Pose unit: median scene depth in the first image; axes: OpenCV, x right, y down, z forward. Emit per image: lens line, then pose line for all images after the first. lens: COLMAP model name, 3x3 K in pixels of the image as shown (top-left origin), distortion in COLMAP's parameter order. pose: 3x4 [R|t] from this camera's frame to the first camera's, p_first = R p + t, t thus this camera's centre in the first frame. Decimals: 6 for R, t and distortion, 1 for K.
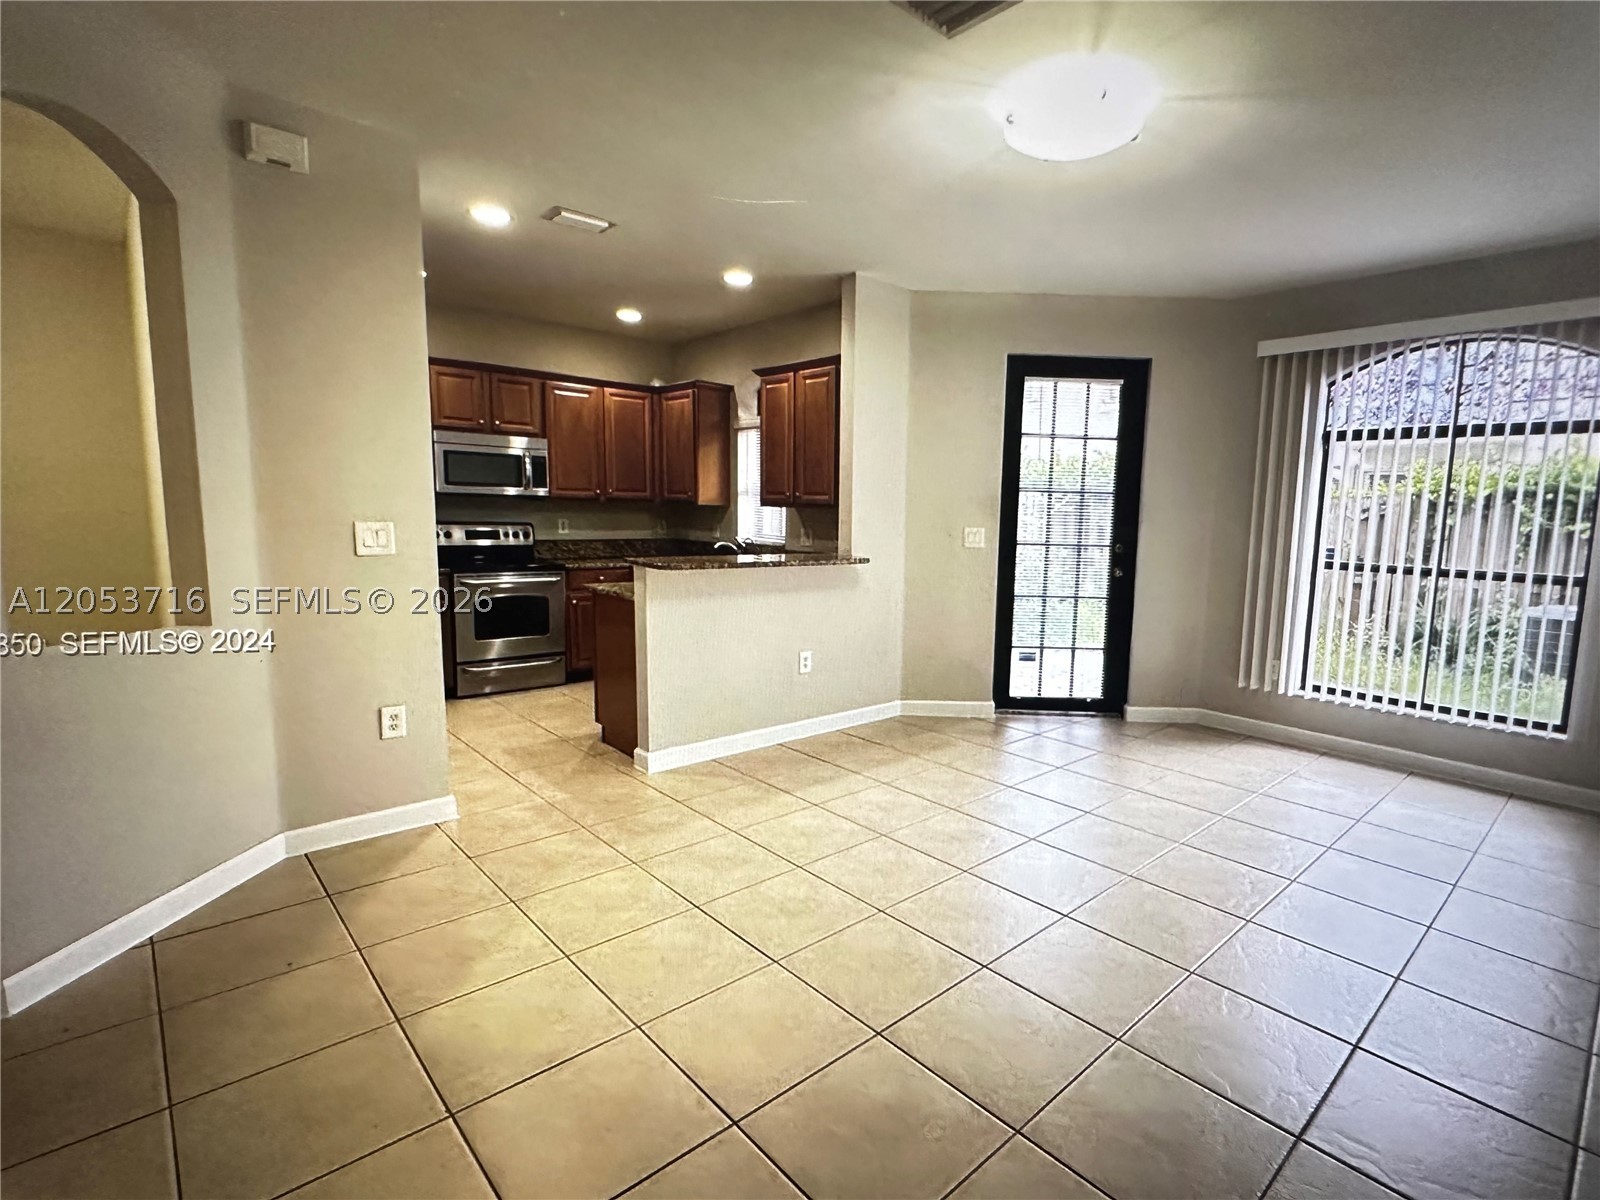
lens RADIAL K [[788.6, 0, 899.2], [0, 788.6, 618.5], [0, 0, 1]] dist [-0.002197, -0.000192]
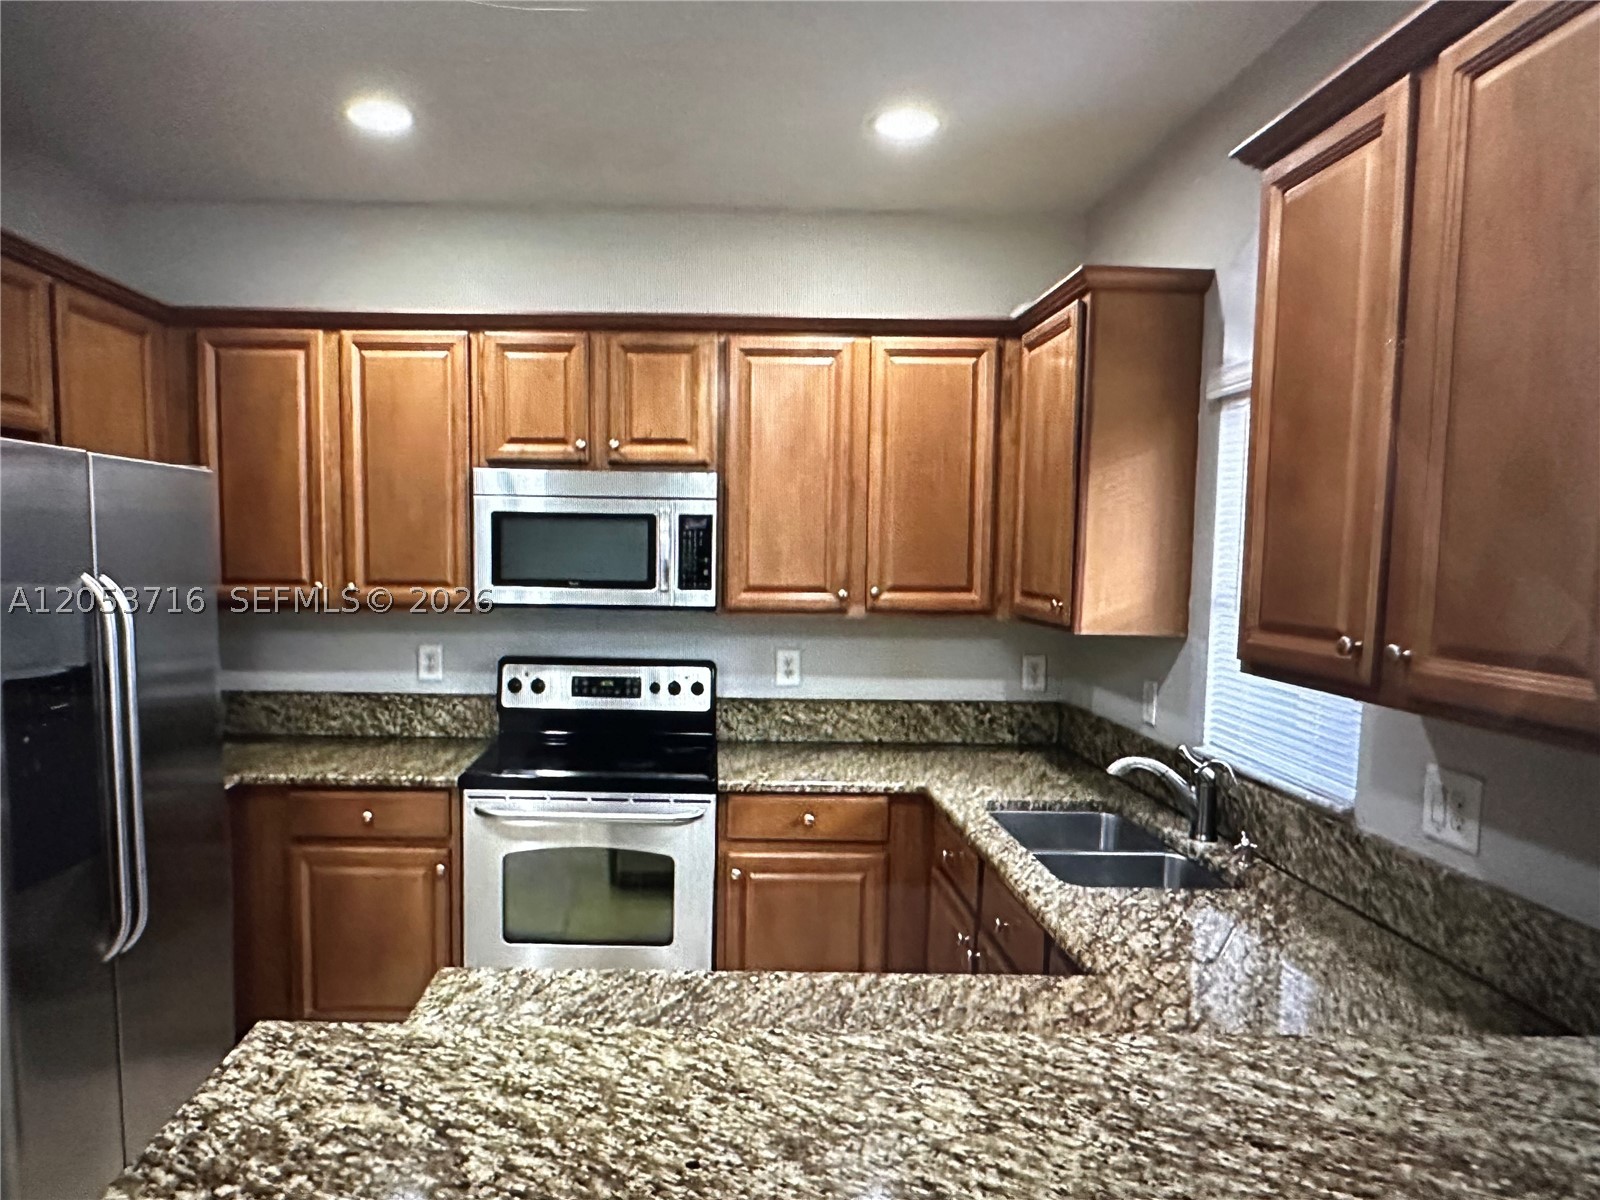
lens RADIAL K [[1025.9, 0, 718.1], [0, 1025.9, 629.9], [0, 0, 1]] dist [-0.008263, -0.000381]
pose [[0.712243, 0.037570, -0.700927, -0.063442], [-0.091515, 0.995014, -0.039660, -0.127388], [0.695942, 0.092392, 0.712129, 0.642051]]
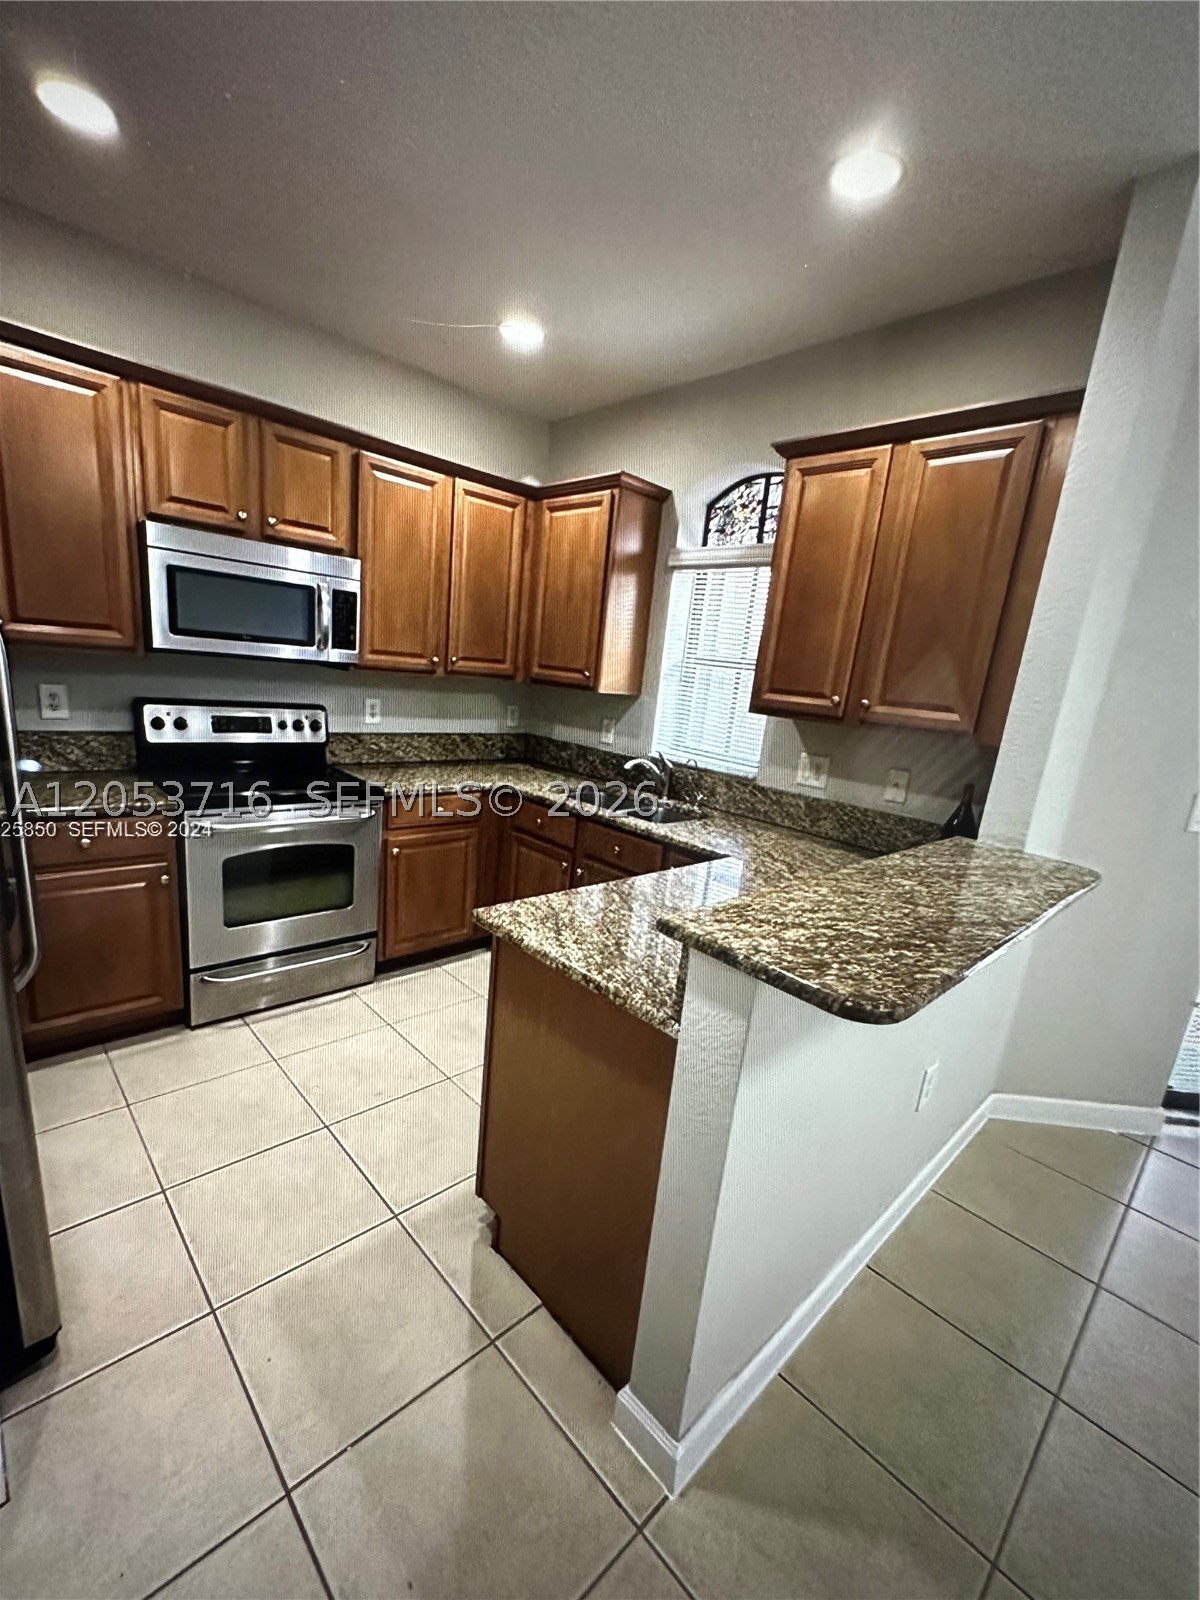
lens RADIAL K [[680.6, 0, 596.6], [0, 680.6, 835.5], [0, 0, 1]] dist [-0.003958, -0.000068]
pose [[0.997479, 0.070646, -0.006715, -0.272439], [-0.069586, 0.992272, 0.102730, -0.099210], [0.013920, -0.102003, 0.994687, 0.522961]]
